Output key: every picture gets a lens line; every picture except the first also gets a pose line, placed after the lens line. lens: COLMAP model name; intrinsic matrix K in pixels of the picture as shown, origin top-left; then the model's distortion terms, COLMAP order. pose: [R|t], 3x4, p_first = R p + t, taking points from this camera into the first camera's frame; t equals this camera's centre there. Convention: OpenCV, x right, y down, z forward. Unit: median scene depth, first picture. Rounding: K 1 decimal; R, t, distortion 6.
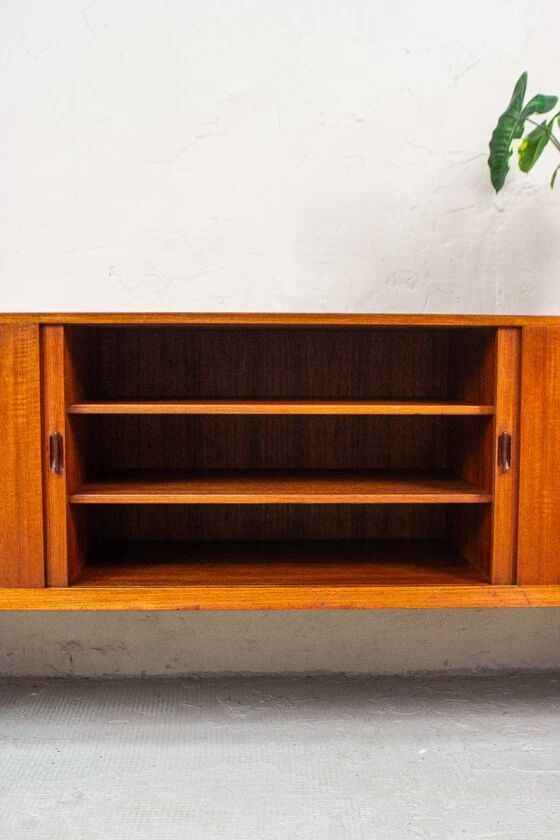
lens RADIAL K [[946.7, 0, 281.5], [0, 946.7, 423.7], [0, 0, 1]] dist [-0.079117, 0.000000]
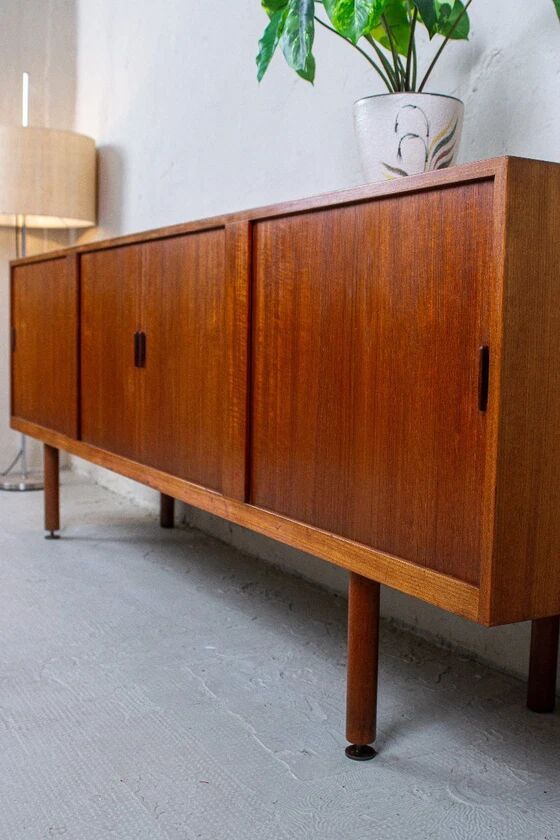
lens RADIAL K [[946.7, 0, 307.1], [0, 946.7, 423.2], [0, 0, 1]] dist [-0.079117, 0.000000]
pose [[0.478625, 0.094340, -0.872937, 1.143019], [-0.086988, 0.994415, 0.059774, 0.033154], [0.873700, 0.047325, 0.484158, 0.605545]]
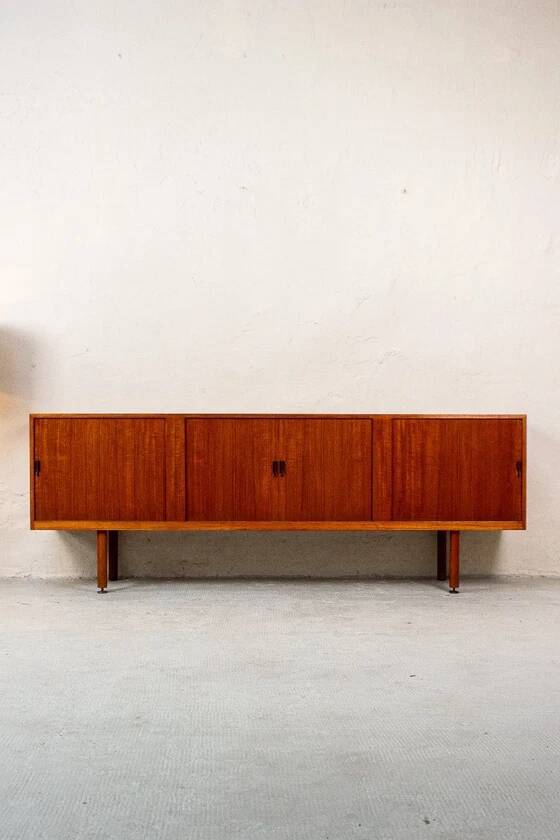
lens RADIAL K [[1061.3, 0, 271.7], [0, 1061.3, 438.4], [0, 0, 1]] dist [-0.061557, 0.000000]
pose [[0.999524, -0.001260, -0.030816, 0.069647], [-0.000444, 0.998474, -0.055218, 0.107647], [0.030839, 0.055206, 0.997999, -1.848905]]
